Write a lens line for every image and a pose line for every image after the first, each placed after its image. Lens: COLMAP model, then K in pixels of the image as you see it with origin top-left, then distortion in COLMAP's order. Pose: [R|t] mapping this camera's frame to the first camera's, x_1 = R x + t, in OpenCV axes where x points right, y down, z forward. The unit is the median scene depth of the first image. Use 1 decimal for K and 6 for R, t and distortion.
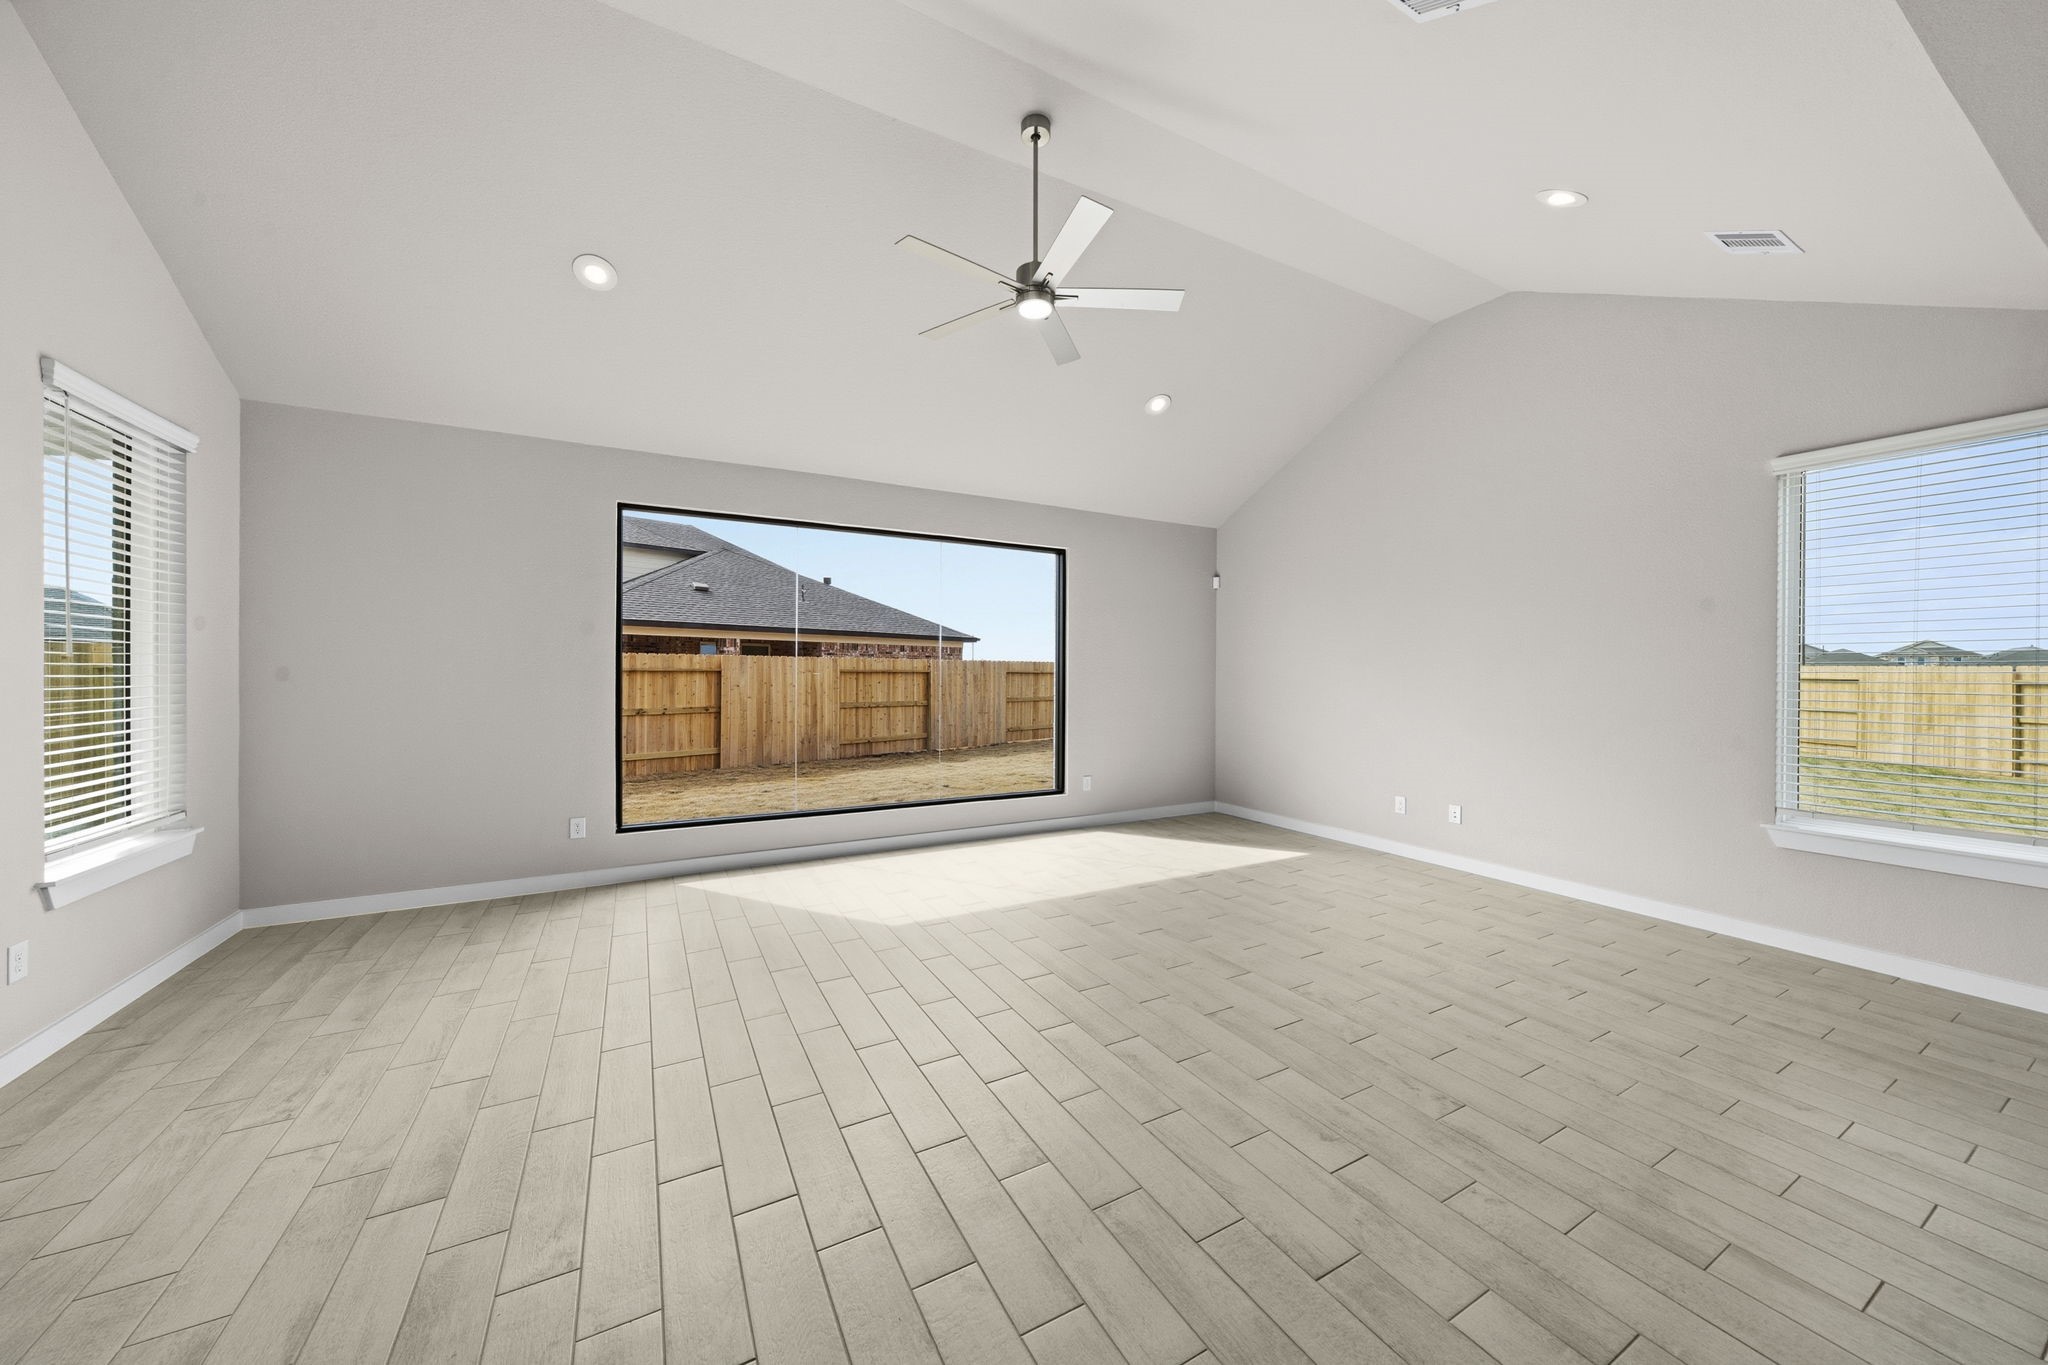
lens RADIAL K [[703.1, 0, 1023.8], [0, 703.1, 675.5], [0, 0, 1]] dist [-0.002509, -0.000153]
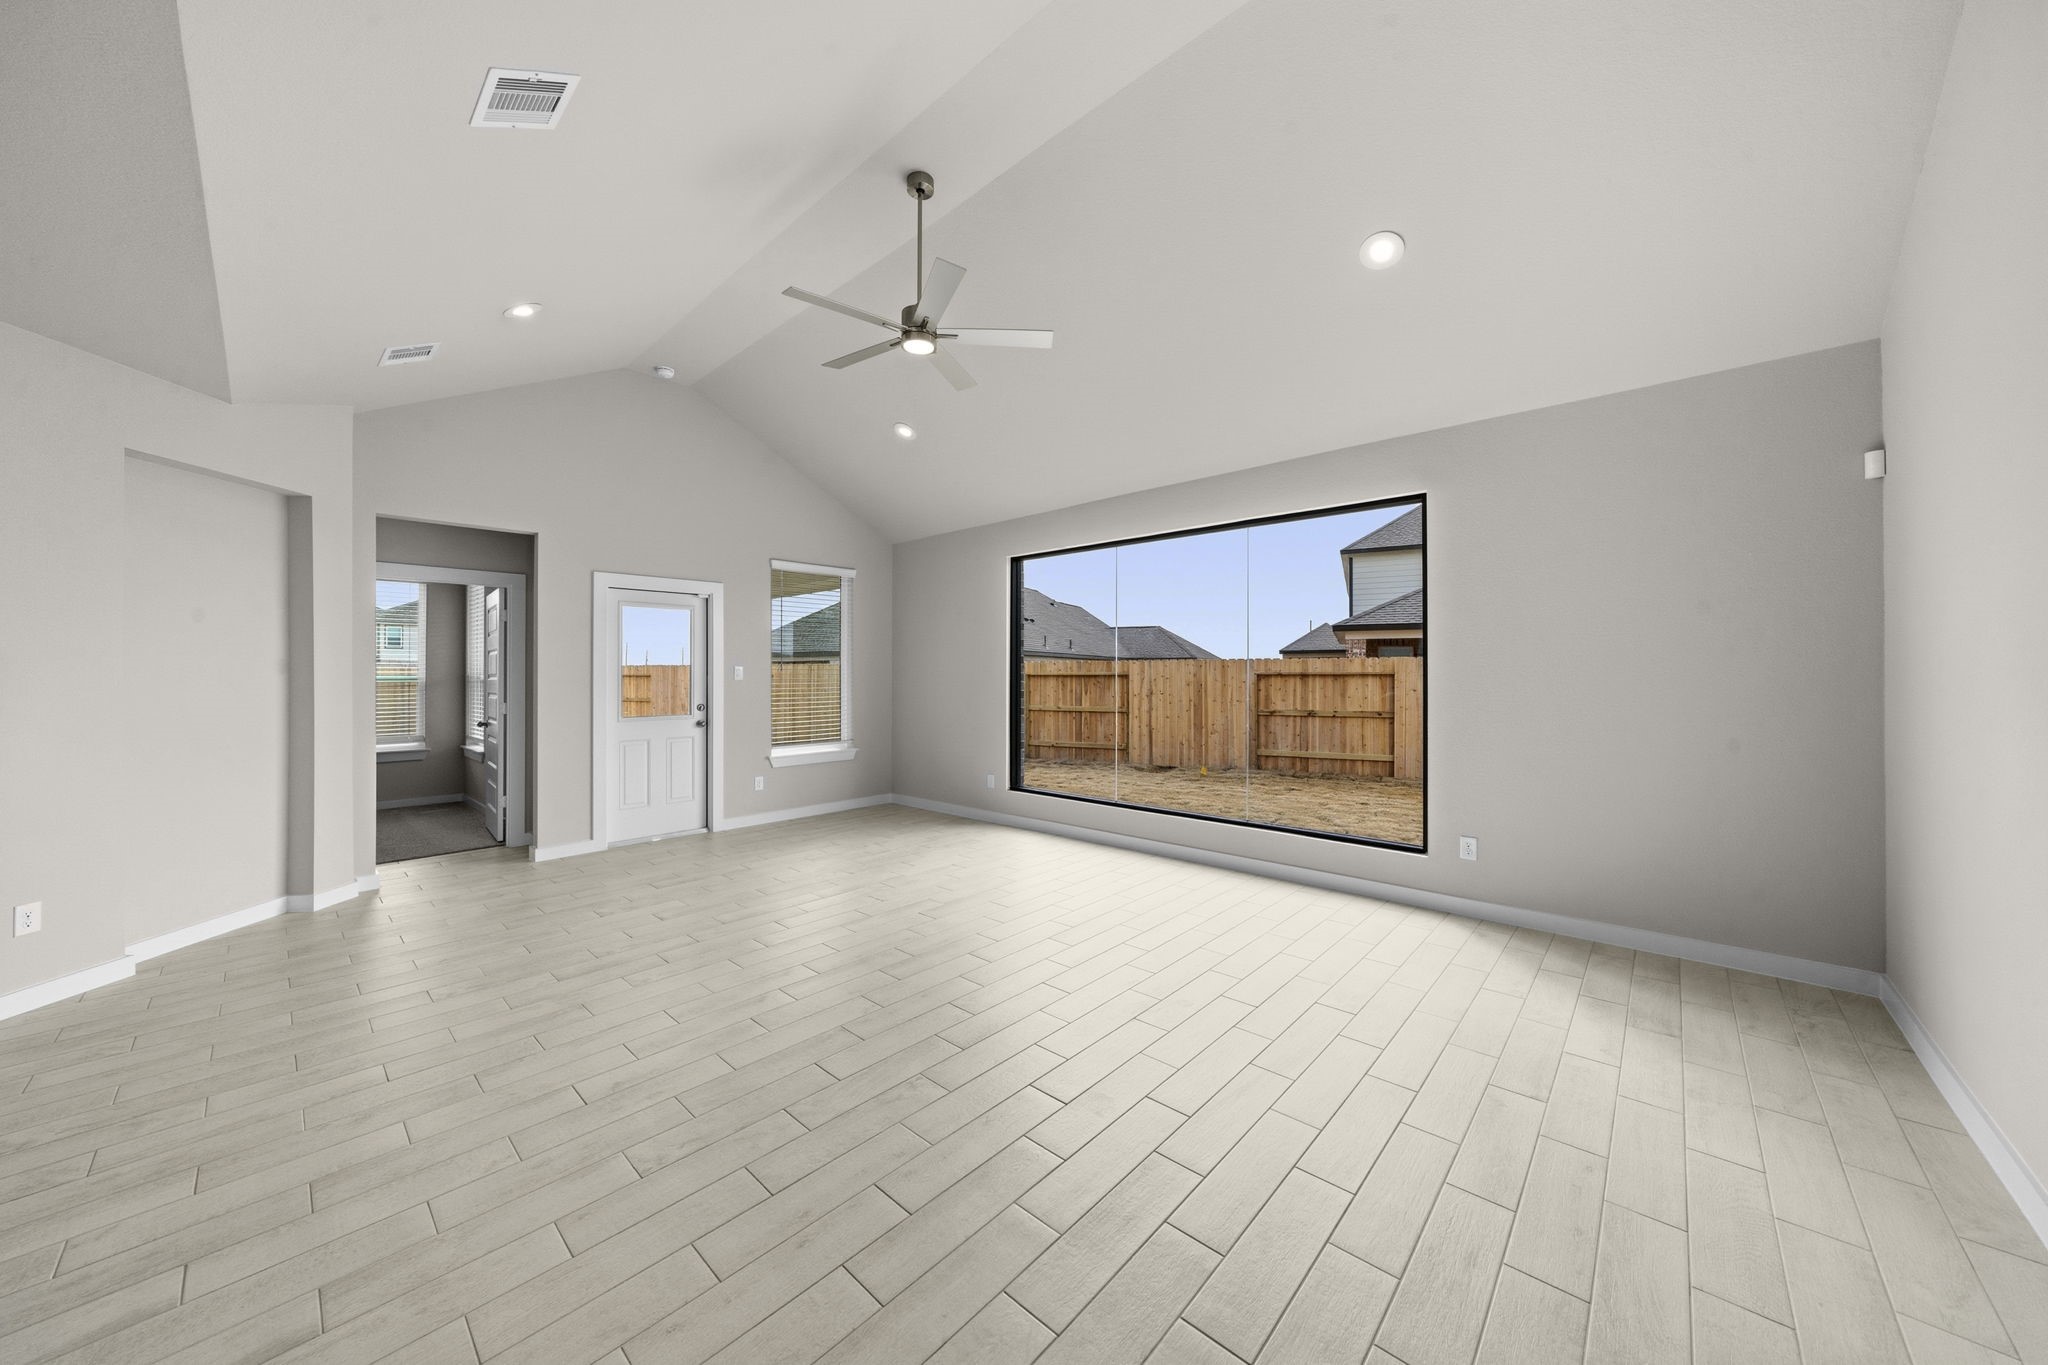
lens RADIAL K [[703.1, 0, 1023.8], [0, 703.1, 675.5], [0, 0, 1]] dist [-0.002509, -0.000153]
pose [[0.321278, -0.004353, -0.946975, 0.327360], [-0.000650, 0.999988, -0.004818, -0.000181], [0.946985, 0.002163, 0.321271, 0.238583]]
